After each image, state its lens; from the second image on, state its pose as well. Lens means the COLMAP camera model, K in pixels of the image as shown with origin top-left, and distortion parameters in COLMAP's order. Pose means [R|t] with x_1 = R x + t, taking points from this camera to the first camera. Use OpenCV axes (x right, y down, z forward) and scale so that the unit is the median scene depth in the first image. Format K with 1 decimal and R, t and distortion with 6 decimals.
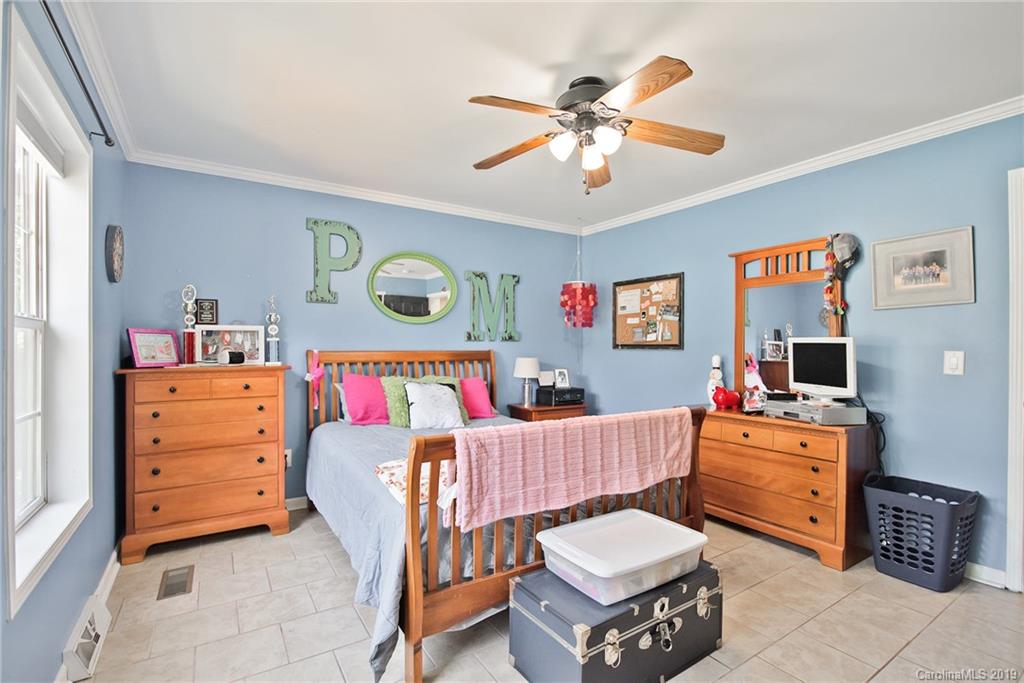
lens RADIAL K [[475.2, 0, 510.3], [0, 475.2, 345.7], [0, 0, 1]] dist [-0.021534, 0.005543]
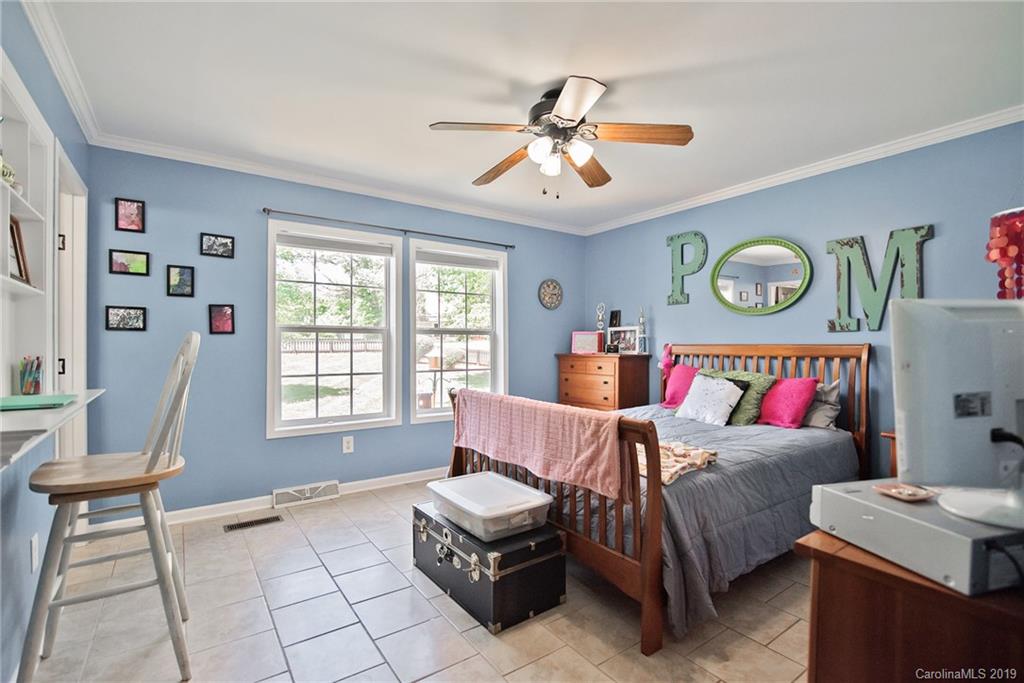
lens RADIAL K [[475.2, 0, 509.8], [0, 475.2, 344.0], [0, 0, 1]] dist [-0.021534, 0.005543]
pose [[0.030343, -0.001360, -0.999539, 0.786668], [0.005071, 0.999986, -0.001207, 0.009143], [0.999527, -0.005032, 0.030349, 0.541728]]
